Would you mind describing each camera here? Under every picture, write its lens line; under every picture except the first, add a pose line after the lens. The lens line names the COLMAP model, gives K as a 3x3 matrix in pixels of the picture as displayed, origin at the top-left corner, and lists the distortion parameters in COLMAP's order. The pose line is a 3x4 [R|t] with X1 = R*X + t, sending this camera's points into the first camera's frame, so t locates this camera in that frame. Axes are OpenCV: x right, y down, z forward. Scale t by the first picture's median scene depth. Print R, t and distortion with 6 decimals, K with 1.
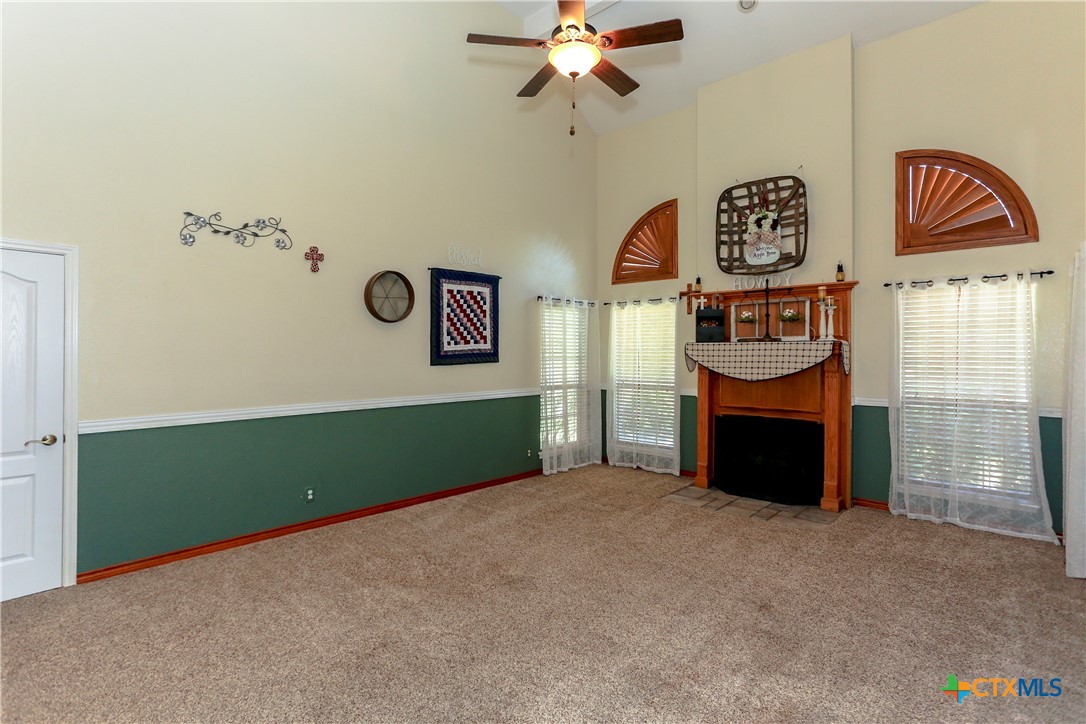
lens RADIAL K [[552.5, 0, 537.9], [0, 552.5, 339.2], [0, 0, 1]] dist [-0.048566, 0.028354]
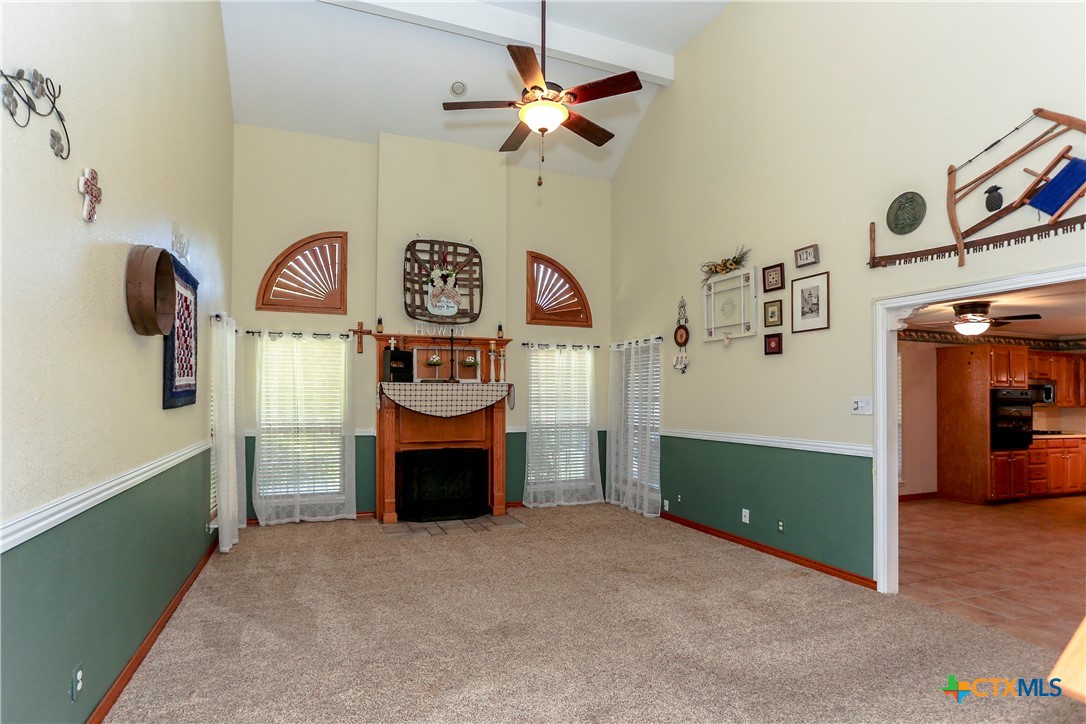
lens RADIAL K [[555.2, 0, 518.7], [0, 555.2, 383.9], [0, 0, 1]] dist [-0.076184, 0.053739]
pose [[0.416344, 0.021086, 0.908963, -0.583239], [-0.023933, 0.999639, -0.012227, 0.017085], [-0.908892, -0.016663, 0.416698, 0.380469]]
